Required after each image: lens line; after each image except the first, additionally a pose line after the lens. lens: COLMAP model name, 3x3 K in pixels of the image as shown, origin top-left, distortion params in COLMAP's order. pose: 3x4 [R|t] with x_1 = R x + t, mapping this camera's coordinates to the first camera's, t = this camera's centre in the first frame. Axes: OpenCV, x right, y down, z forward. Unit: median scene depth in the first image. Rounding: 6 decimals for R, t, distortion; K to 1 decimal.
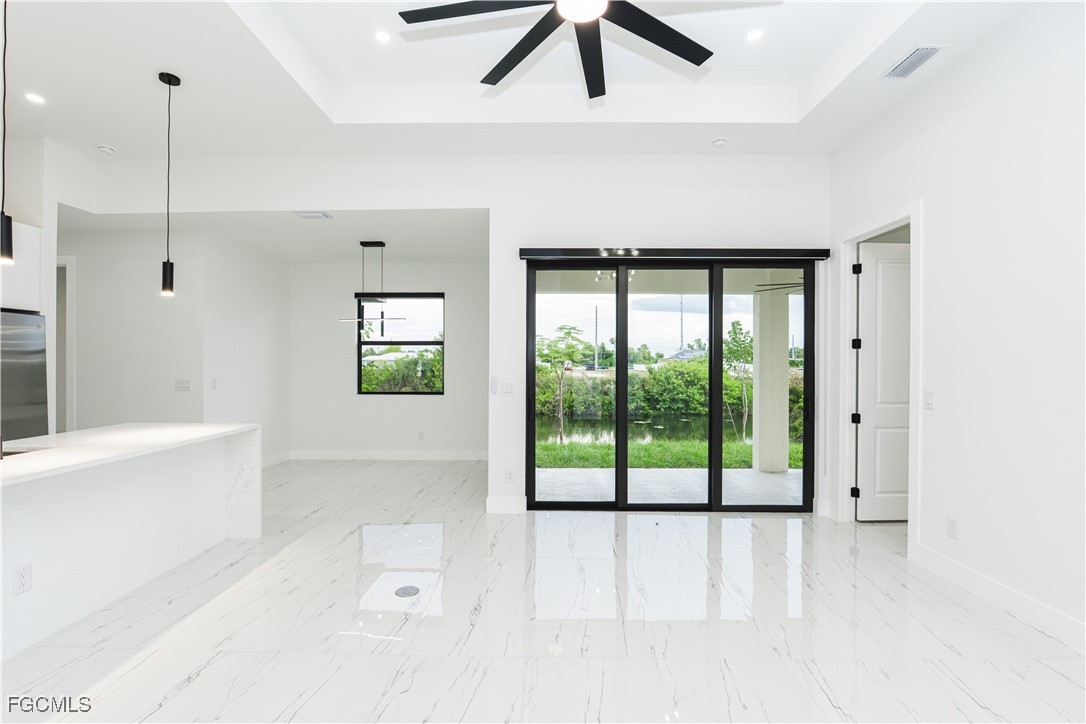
lens RADIAL K [[474.4, 0, 567.0], [0, 474.4, 362.8], [0, 0, 1]] dist [-0.020486, 0.000551]
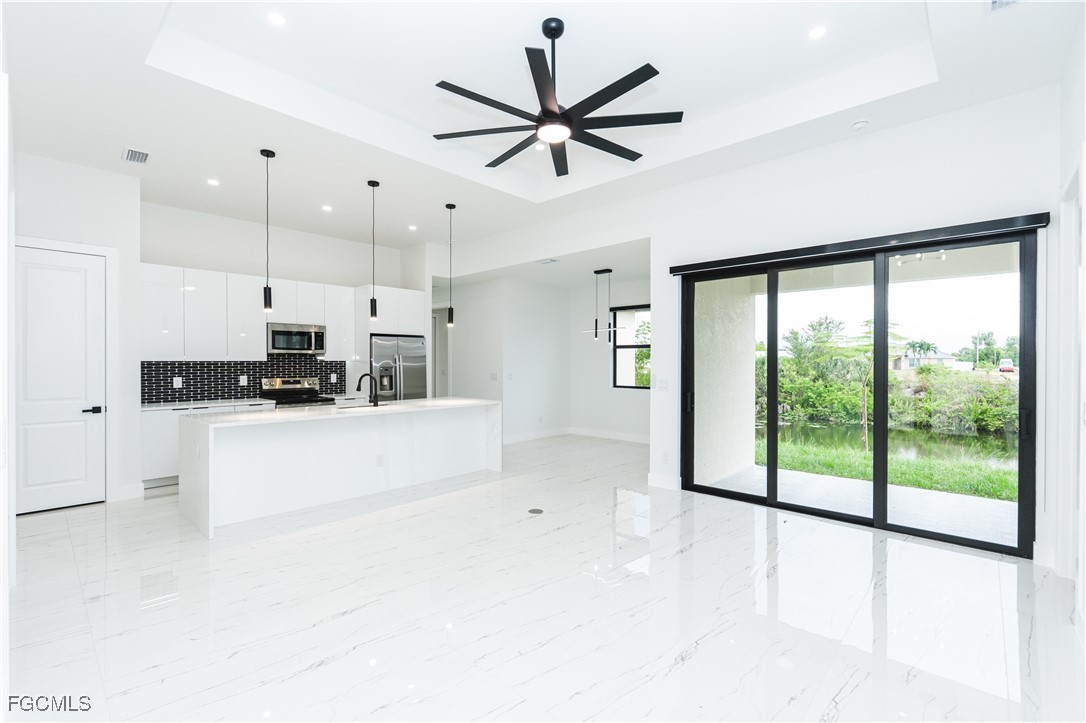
lens RADIAL K [[474.4, 0, 567.0], [0, 474.4, 362.3], [0, 0, 1]] dist [-0.020486, 0.000551]
pose [[0.754489, 0.000245, -0.656312, 0.443163], [0.000037, 1.000000, 0.000417, -0.002136], [0.656312, -0.000339, 0.754489, -0.060644]]
